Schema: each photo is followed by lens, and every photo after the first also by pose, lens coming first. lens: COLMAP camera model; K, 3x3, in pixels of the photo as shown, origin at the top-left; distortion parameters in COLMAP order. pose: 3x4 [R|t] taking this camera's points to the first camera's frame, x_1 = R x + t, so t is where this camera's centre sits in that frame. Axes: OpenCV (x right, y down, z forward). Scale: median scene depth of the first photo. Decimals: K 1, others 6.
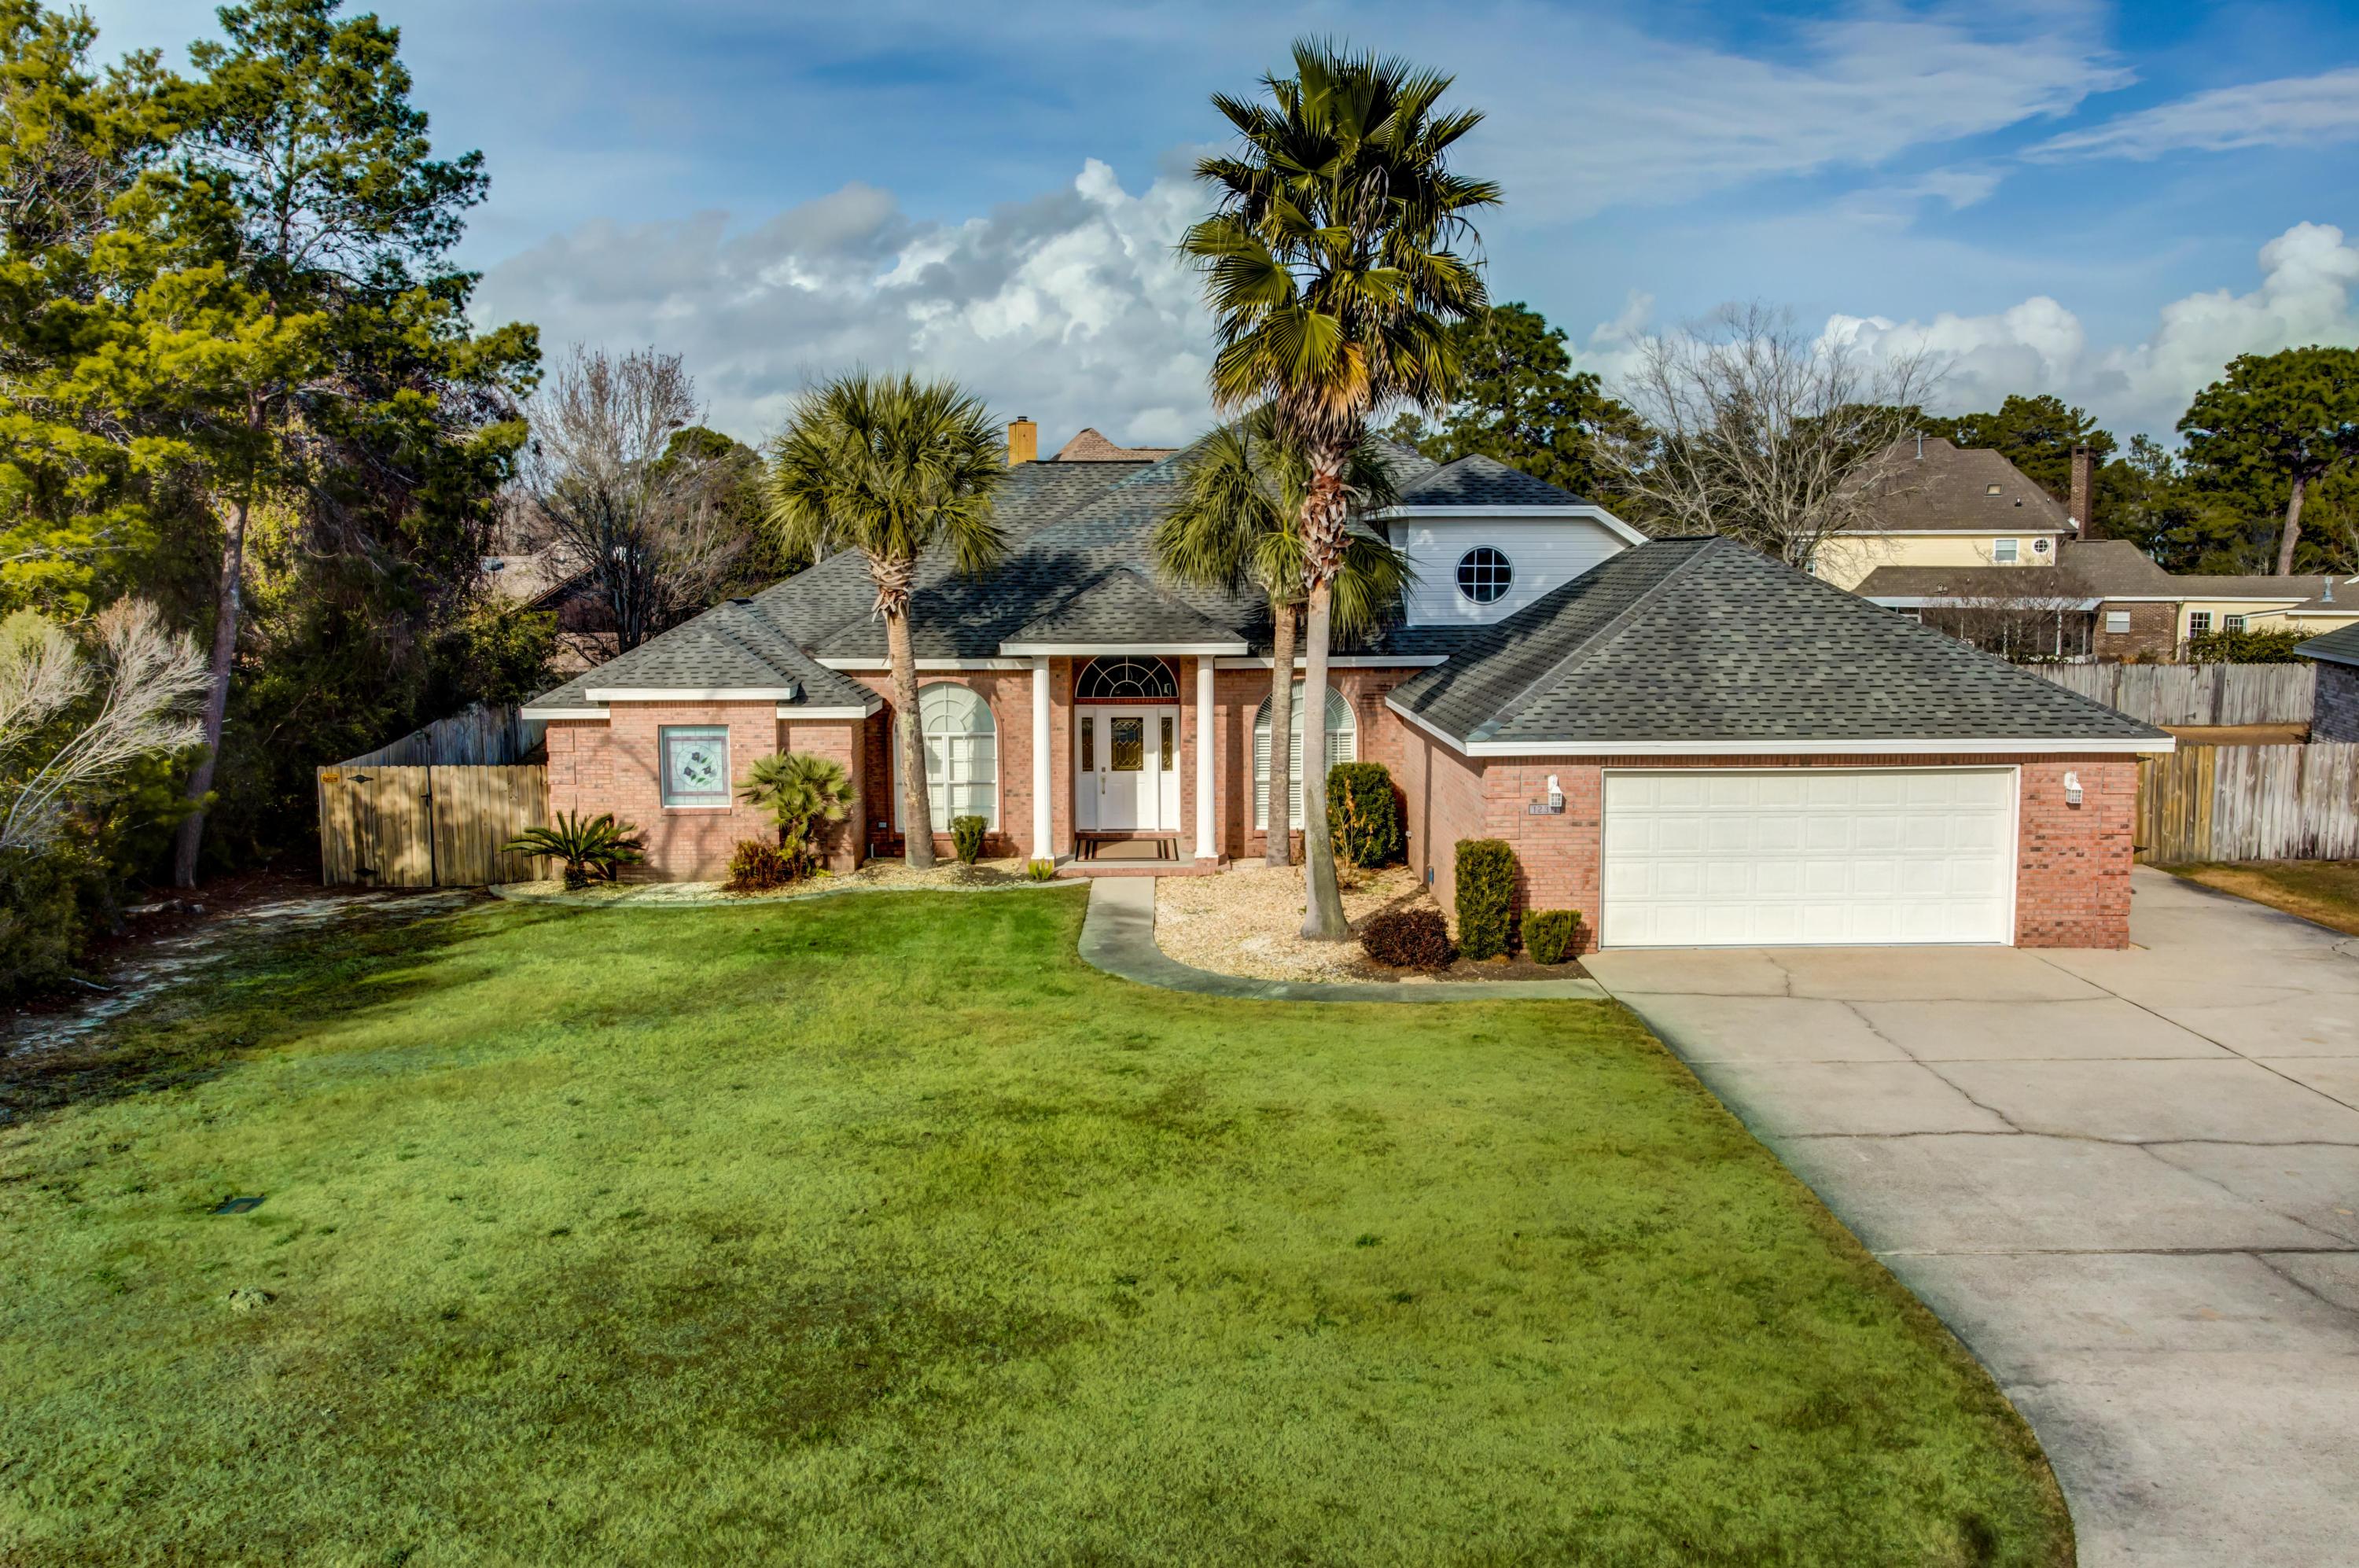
lens RADIAL K [[1944.7, 0, 1179.5], [0, 1944.7, 784.0], [0, 0, 1]] dist [-0.035172, 0.100202]
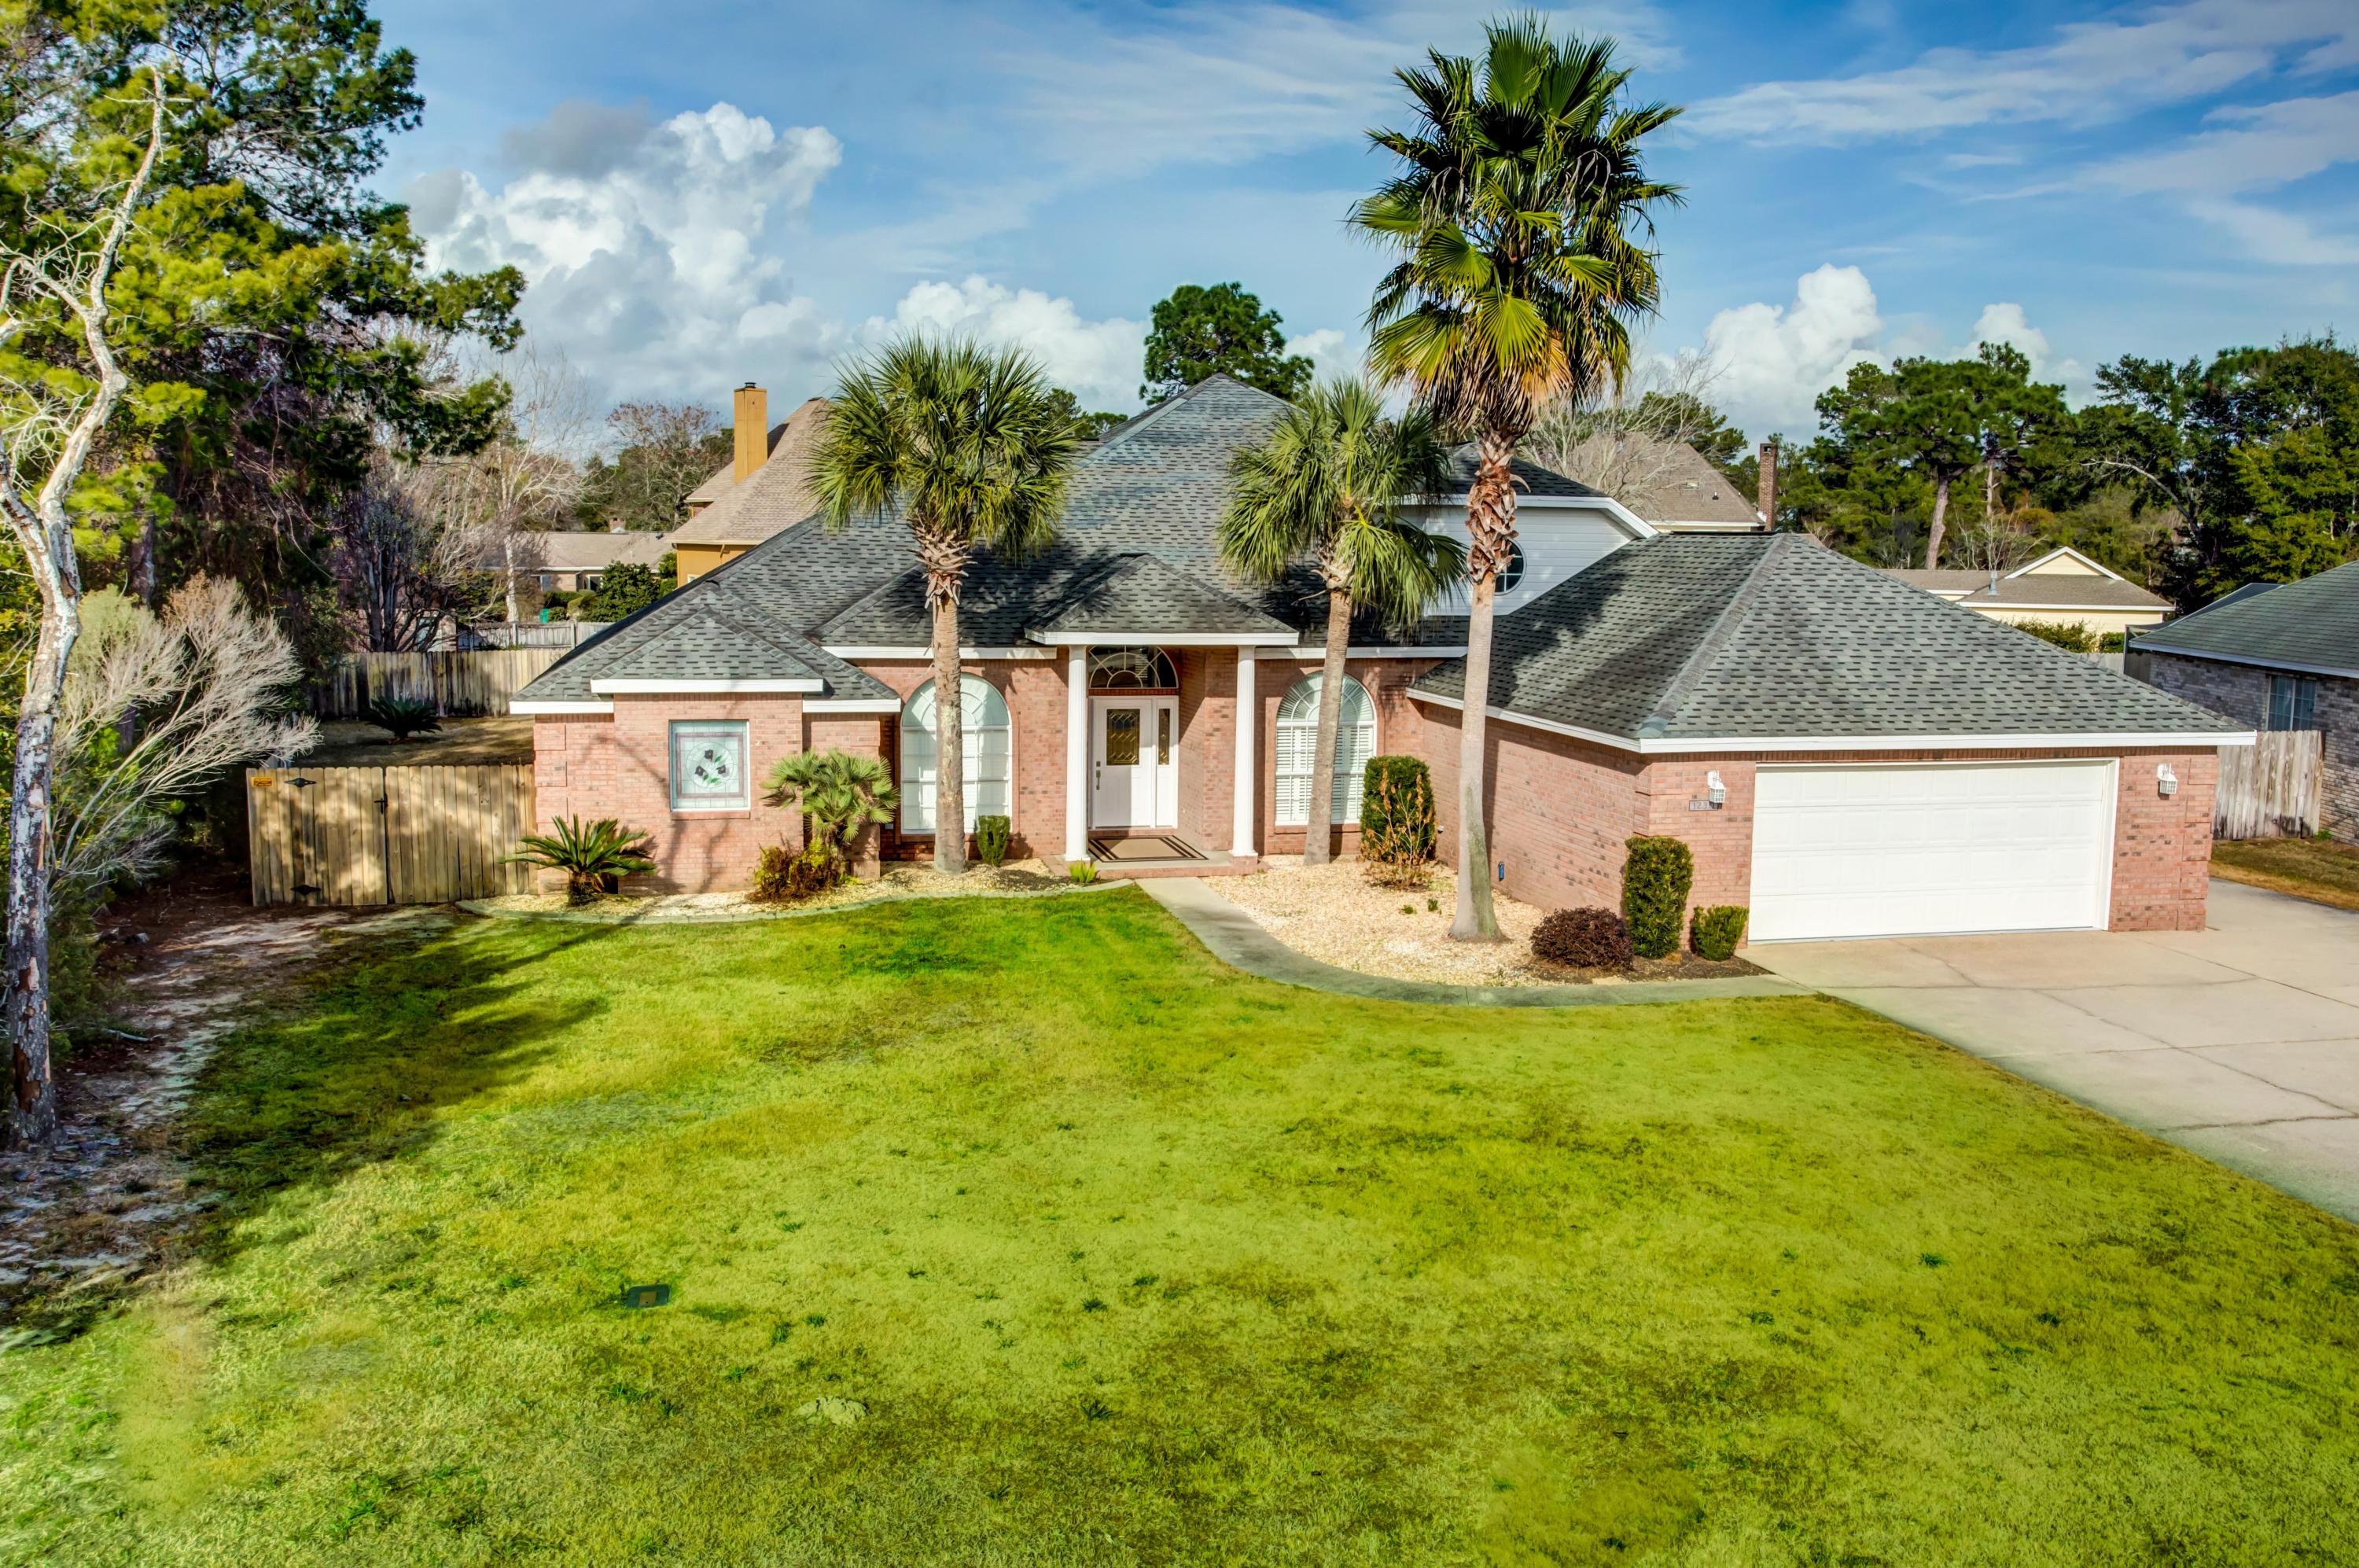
lens RADIAL K [[1978.5, 0, 1179.5], [0, 1978.5, 784.0], [0, 0, 1]] dist [-0.034508, 0.108278]
pose [[0.976554, -0.009694, 0.215055, -0.244034], [0.007581, 0.999915, 0.010652, -0.009005], [-0.215140, -0.008772, 0.976544, 0.056212]]
